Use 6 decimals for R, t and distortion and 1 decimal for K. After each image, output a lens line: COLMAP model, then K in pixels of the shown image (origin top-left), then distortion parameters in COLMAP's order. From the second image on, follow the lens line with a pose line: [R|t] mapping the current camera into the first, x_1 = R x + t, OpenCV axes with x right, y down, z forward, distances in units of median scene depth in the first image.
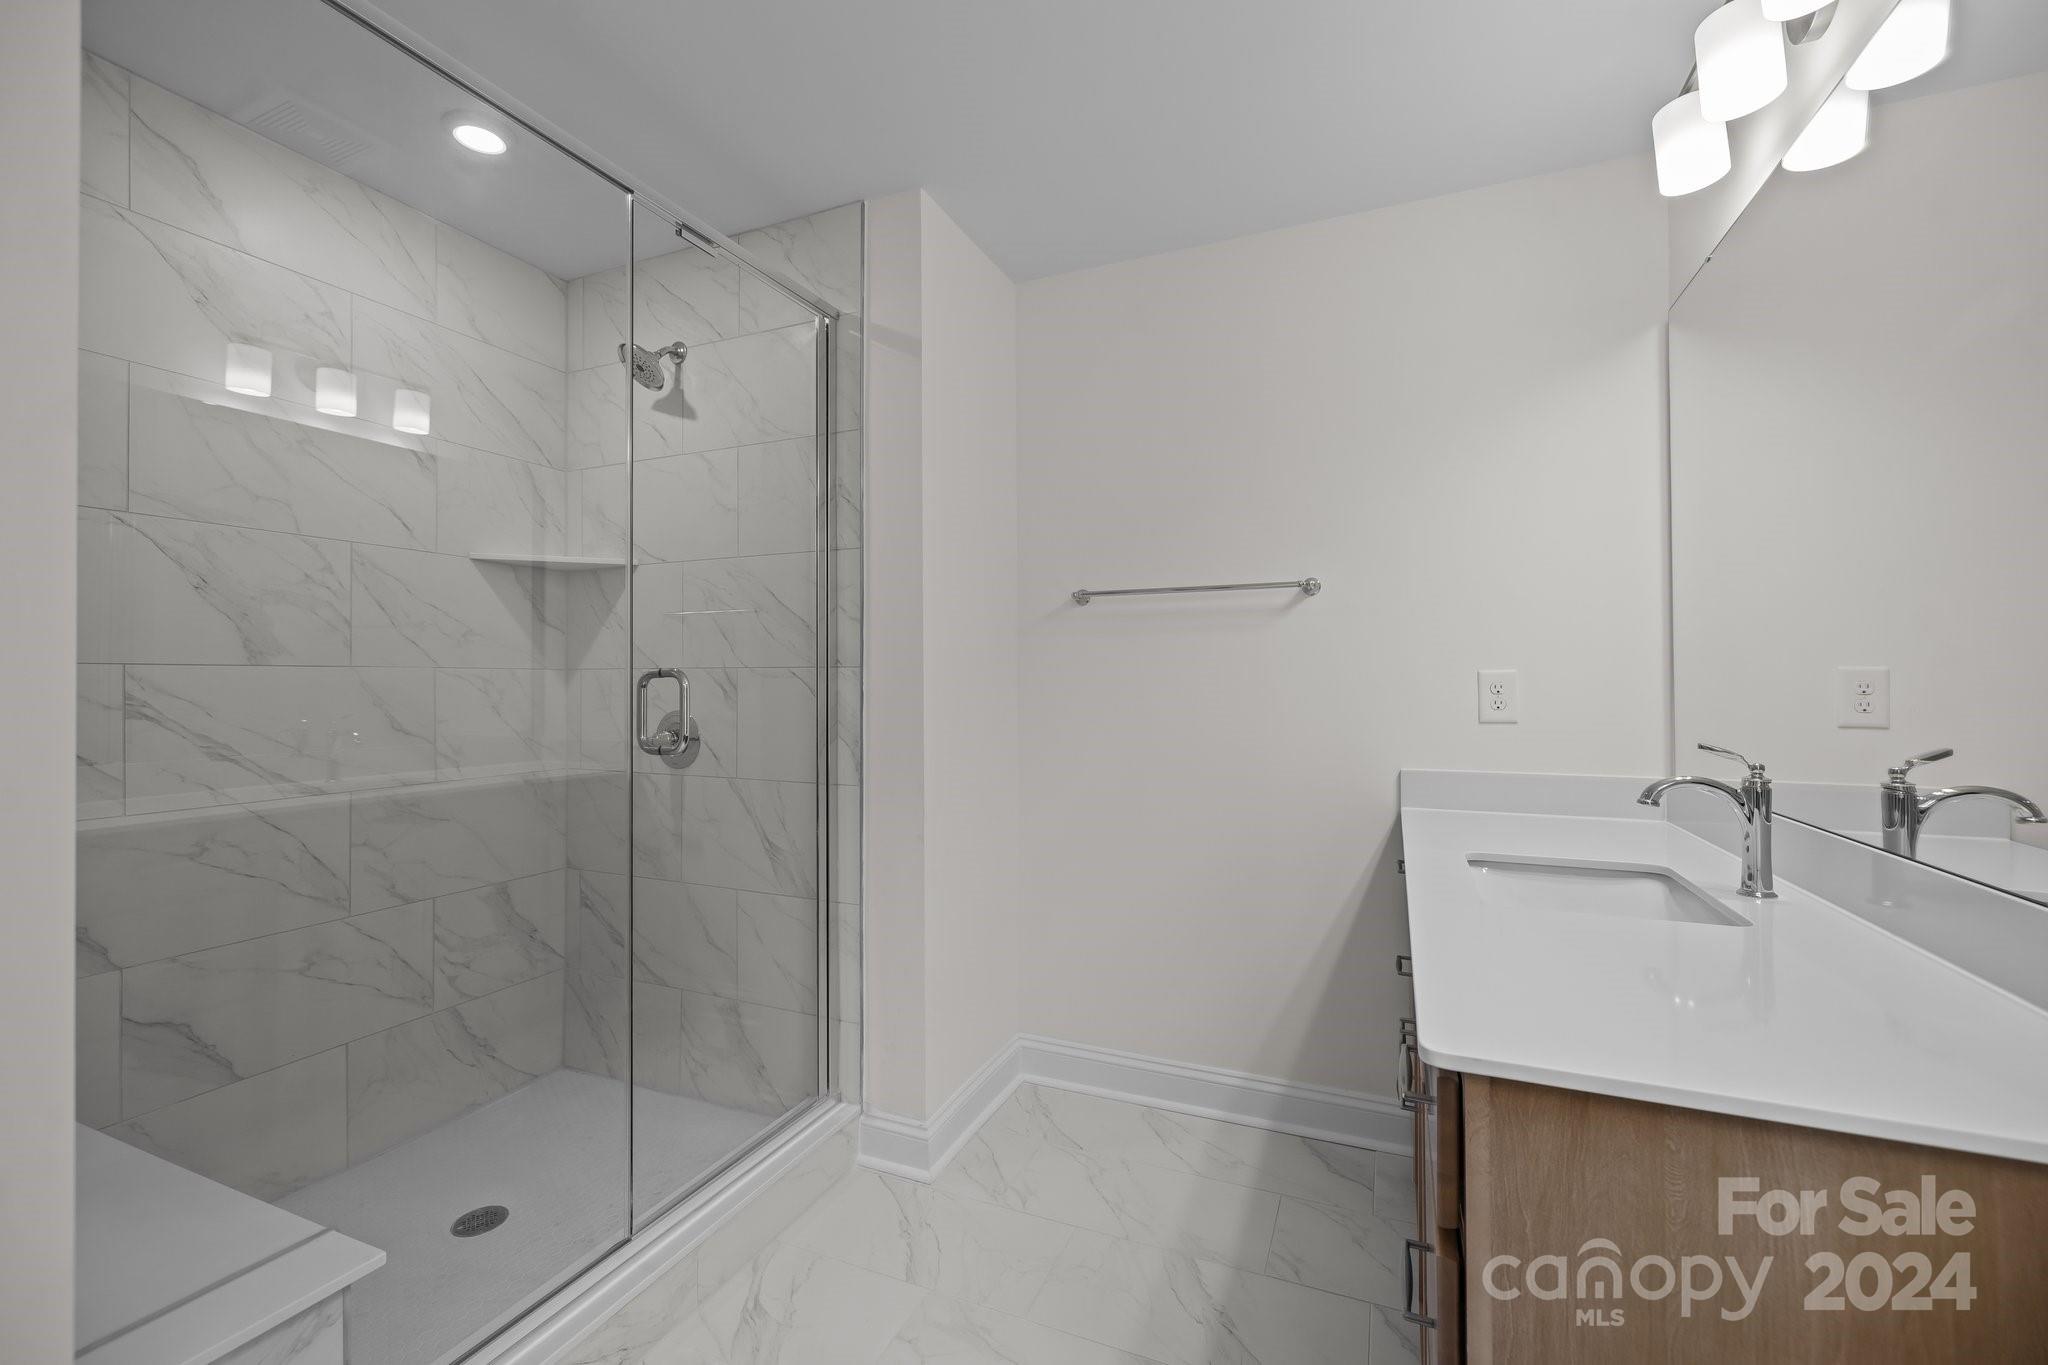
lens RADIAL K [[862.7, 0, 1011.5], [0, 862.7, 674.5], [0, 0, 1]] dist [-0.001745, -0.000217]
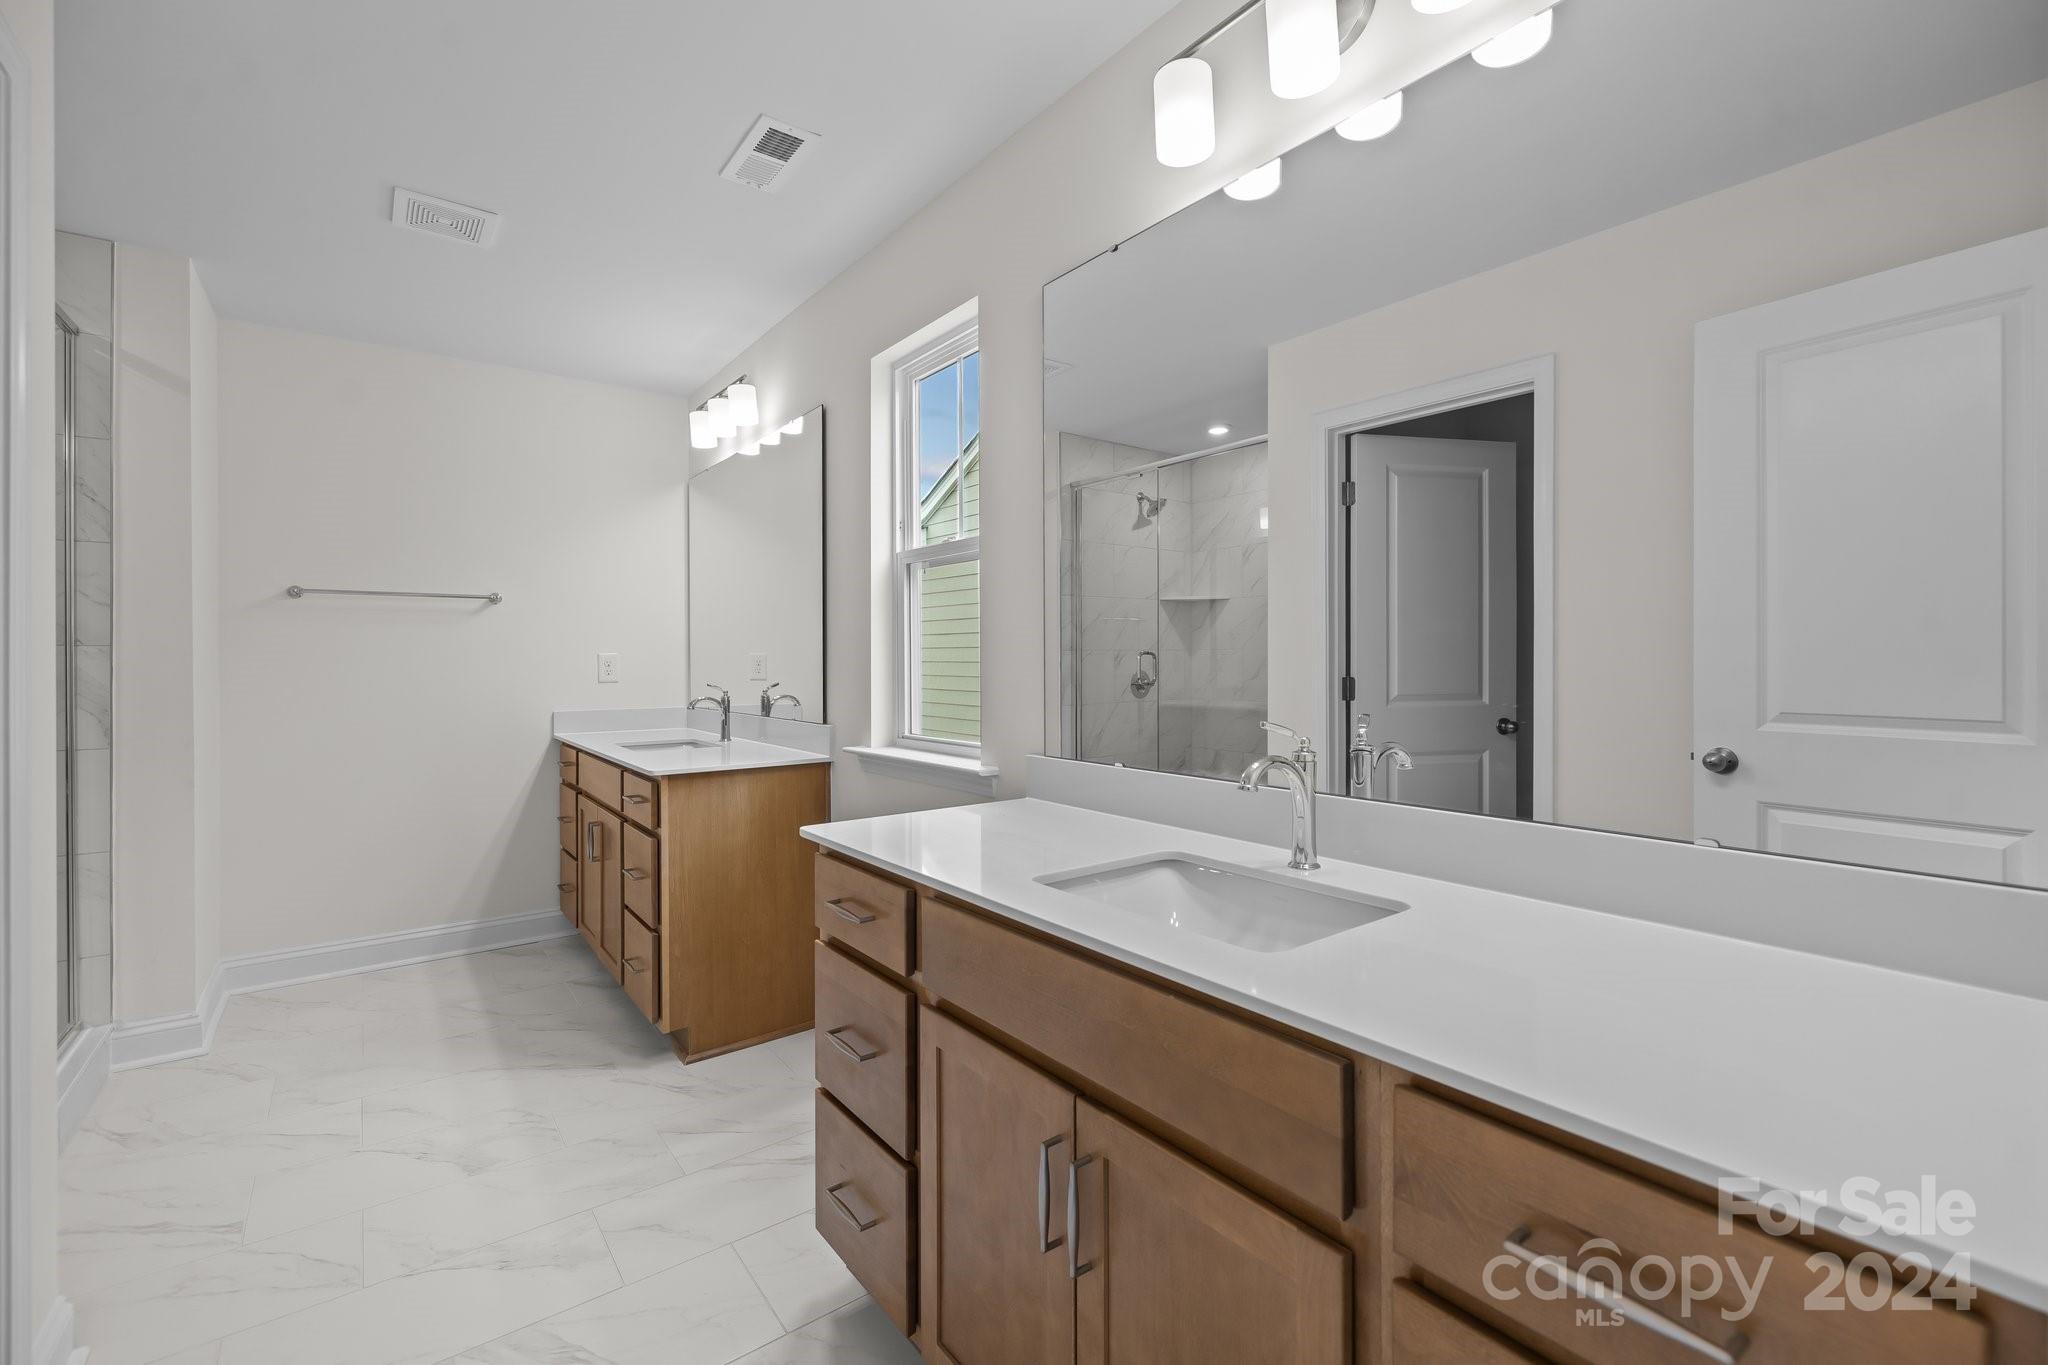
lens RADIAL K [[862.7, 0, 1017.3], [0, 862.7, 665.0], [0, 0, 1]] dist [-0.001745, -0.000217]
pose [[0.487930, -0.002816, 0.872878, -0.595210], [-0.007422, 0.999945, 0.007375, -0.000322], [-0.872851, -0.010076, 0.487882, -0.631721]]
